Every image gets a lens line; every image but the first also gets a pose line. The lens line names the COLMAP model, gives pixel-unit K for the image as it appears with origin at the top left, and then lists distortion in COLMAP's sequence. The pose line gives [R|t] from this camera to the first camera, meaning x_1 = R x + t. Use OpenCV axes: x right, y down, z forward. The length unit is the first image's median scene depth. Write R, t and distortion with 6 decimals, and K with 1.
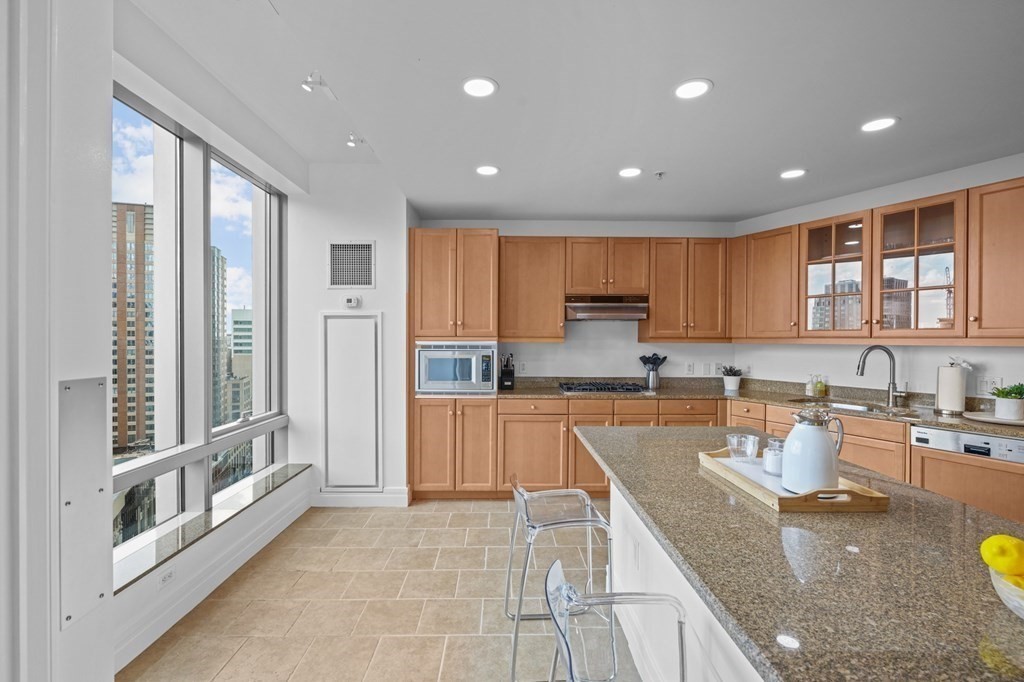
lens RADIAL K [[461.0, 0, 514.3], [0, 461.0, 342.4], [0, 0, 1]] dist [0.002569, 0.000479]
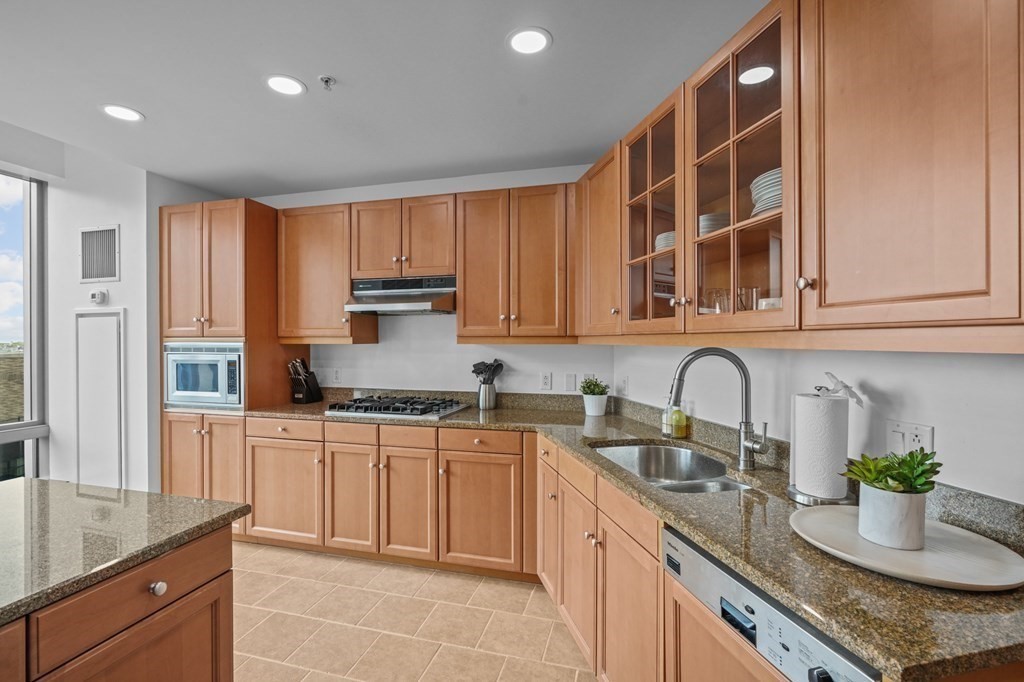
lens RADIAL K [[461.0, 0, 510.4], [0, 461.0, 340.2], [0, 0, 1]] dist [0.002569, 0.000479]
pose [[0.957359, -0.004783, -0.288861, 0.617181], [0.002368, 0.999959, -0.008711, 0.001677], [0.288891, 0.007655, 0.957331, 0.384005]]
